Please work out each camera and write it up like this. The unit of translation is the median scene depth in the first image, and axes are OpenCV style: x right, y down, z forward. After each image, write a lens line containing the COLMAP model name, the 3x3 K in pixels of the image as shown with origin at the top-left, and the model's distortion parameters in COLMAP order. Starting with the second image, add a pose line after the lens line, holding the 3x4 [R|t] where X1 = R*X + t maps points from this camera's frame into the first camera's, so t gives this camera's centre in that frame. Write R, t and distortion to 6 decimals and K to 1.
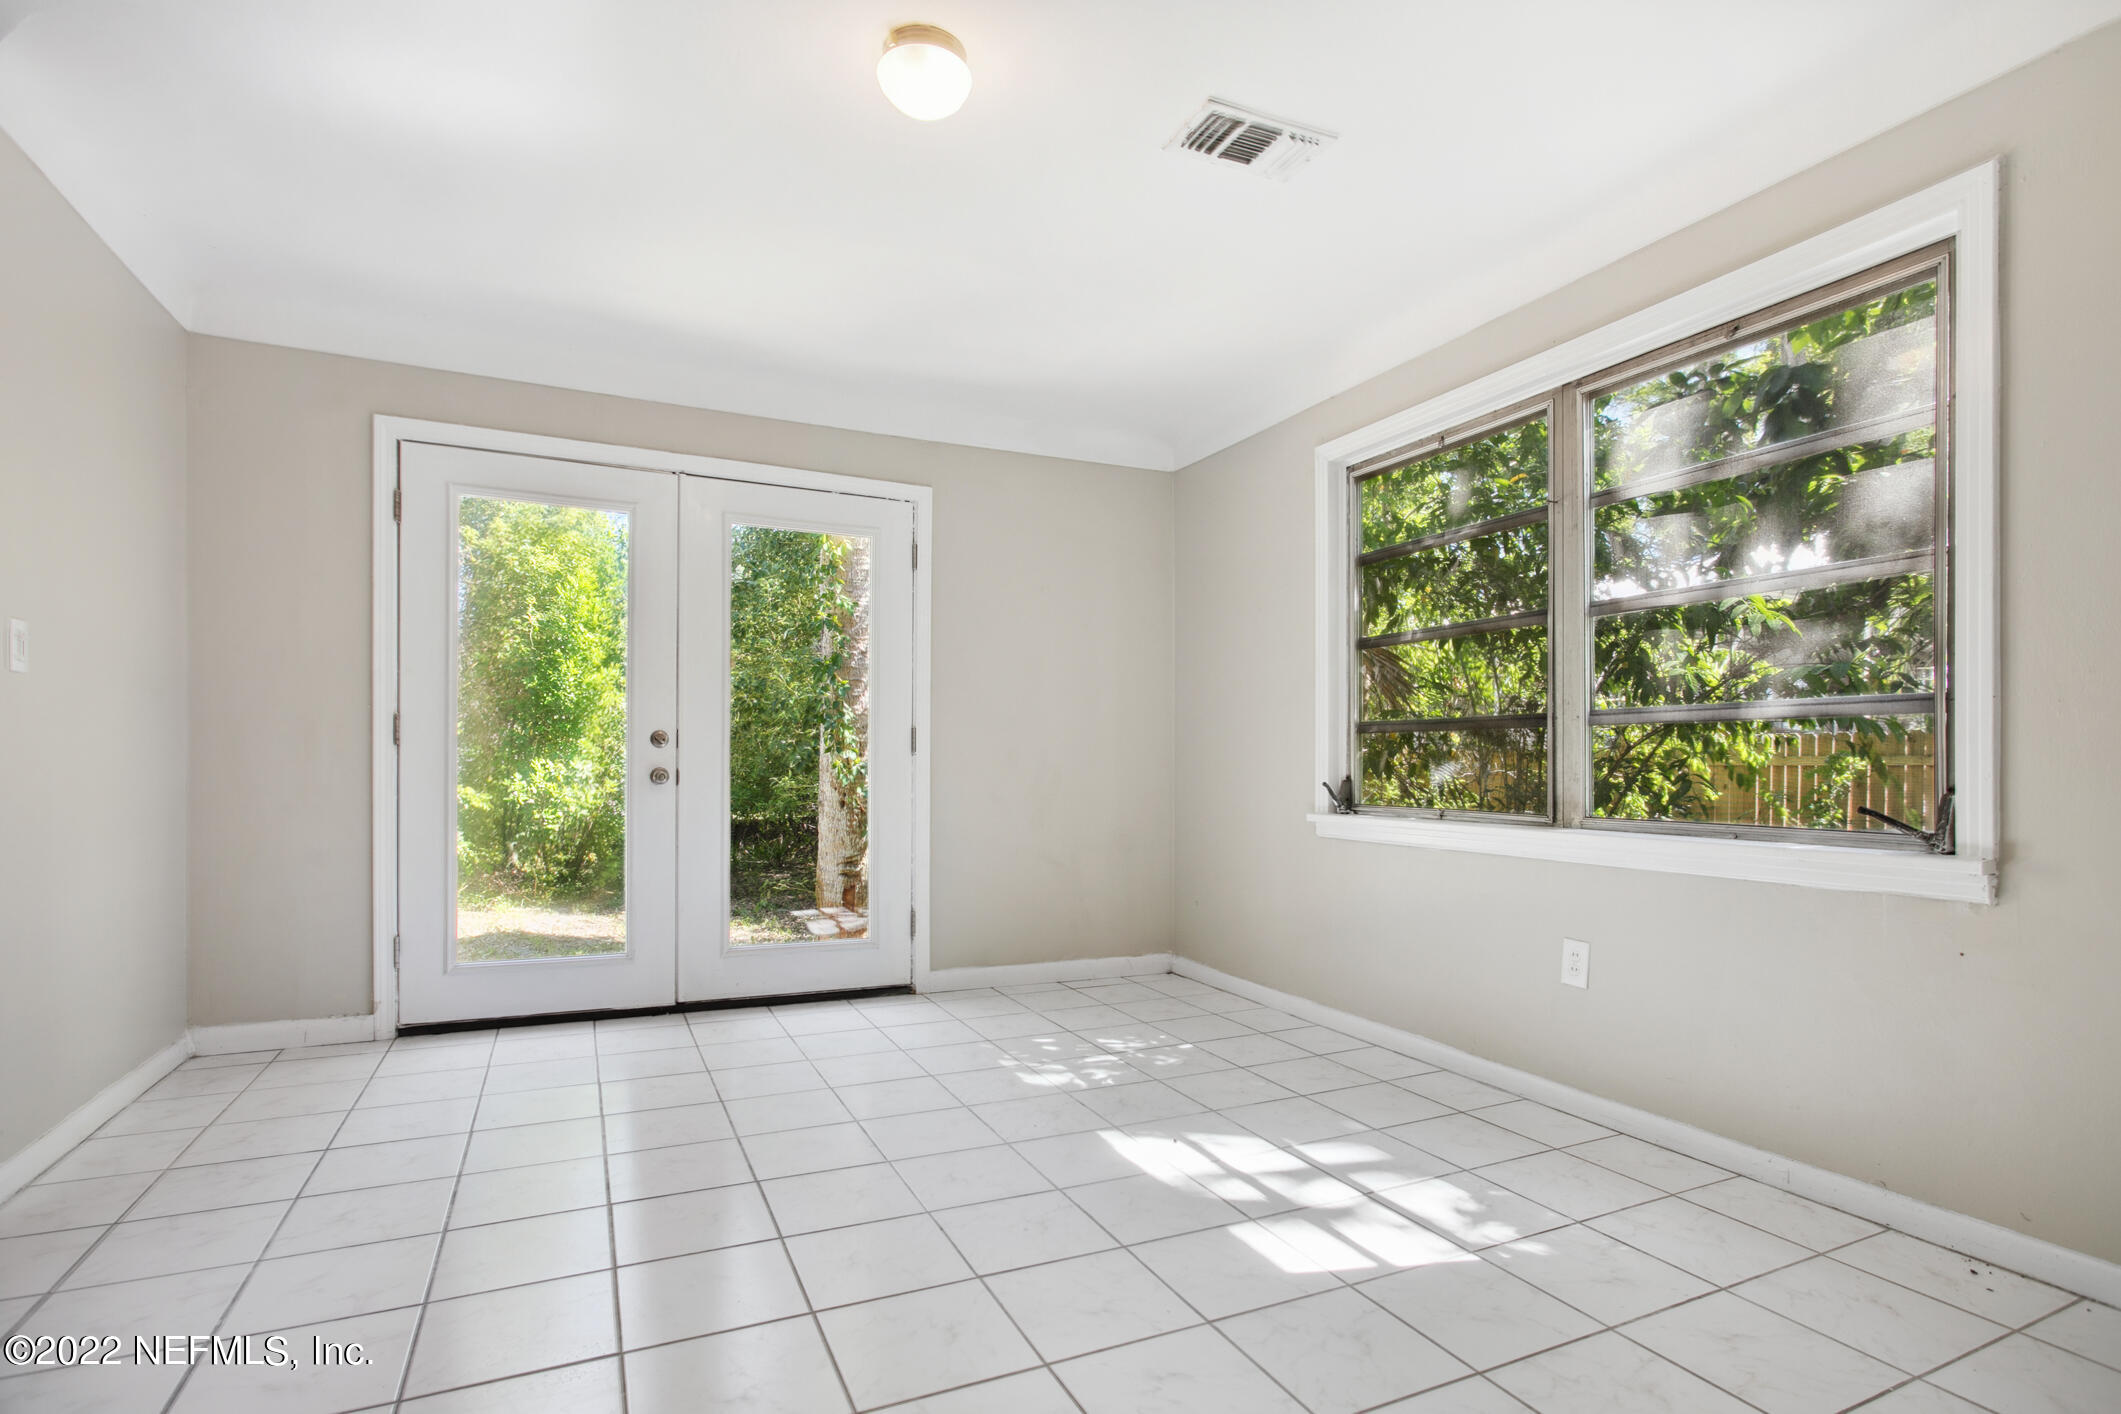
lens RADIAL K [[1023.8, 0, 1059.8], [0, 1023.8, 776.1], [0, 0, 1]] dist [-0.000900, -0.000119]
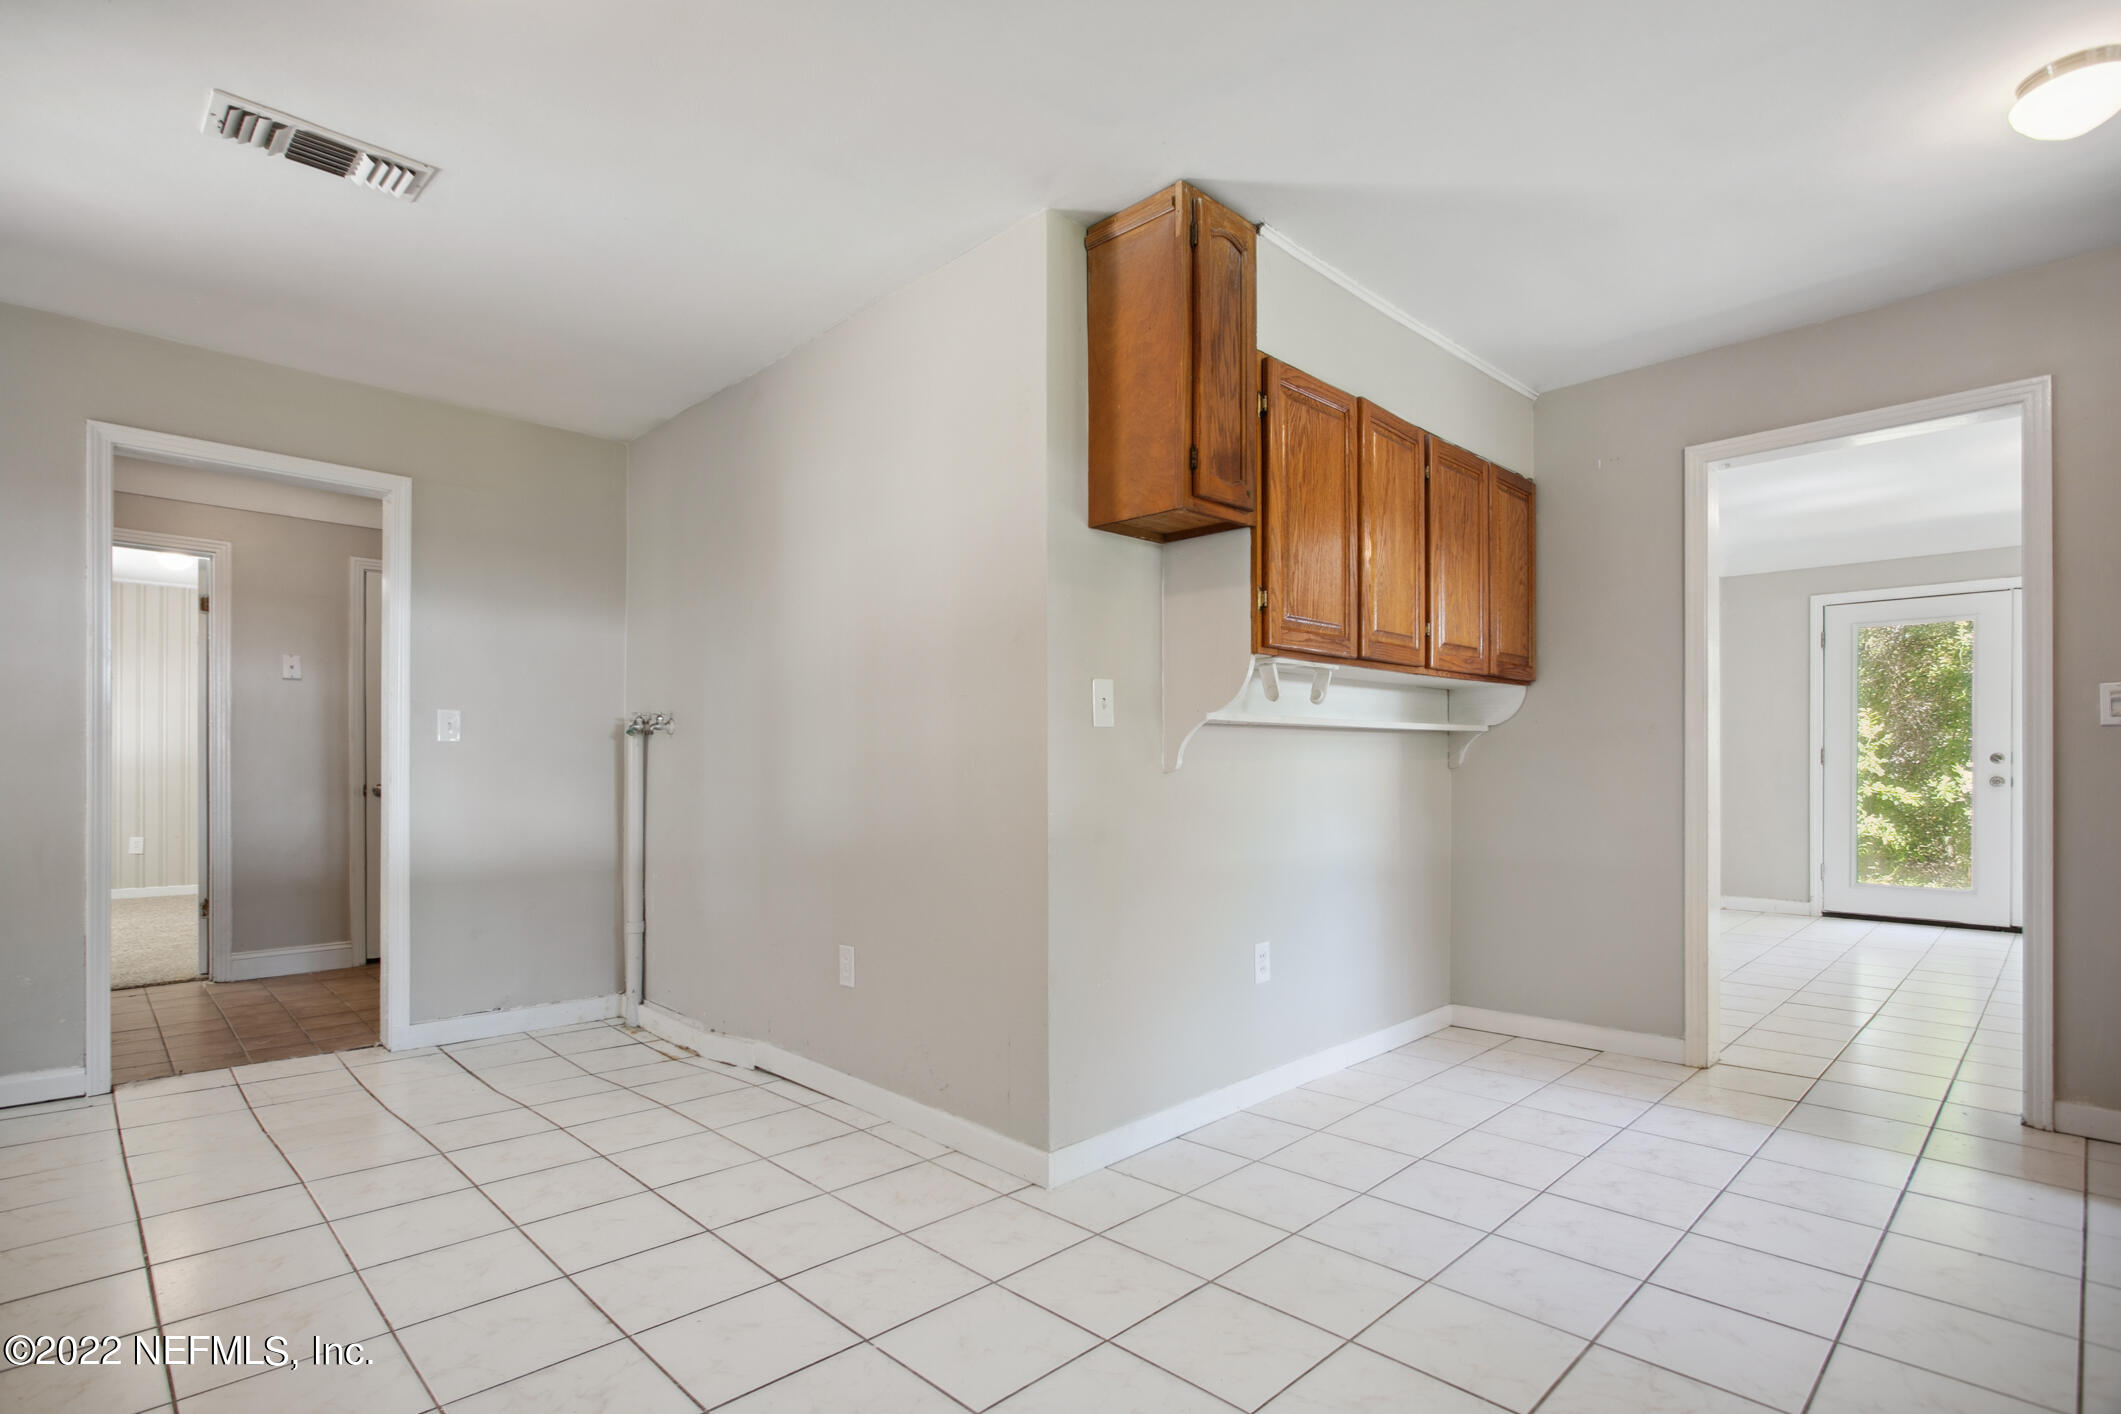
lens RADIAL K [[1048.7, 0, 1025.7], [0, 1048.7, 763.0], [0, 0, 1]] dist [-0.000812, 0.000207]
pose [[0.322426, -0.003309, -0.946589, 0.659502], [-0.005675, 0.999969, -0.005429, -0.011245], [0.946578, 0.007122, 0.322397, -0.946954]]
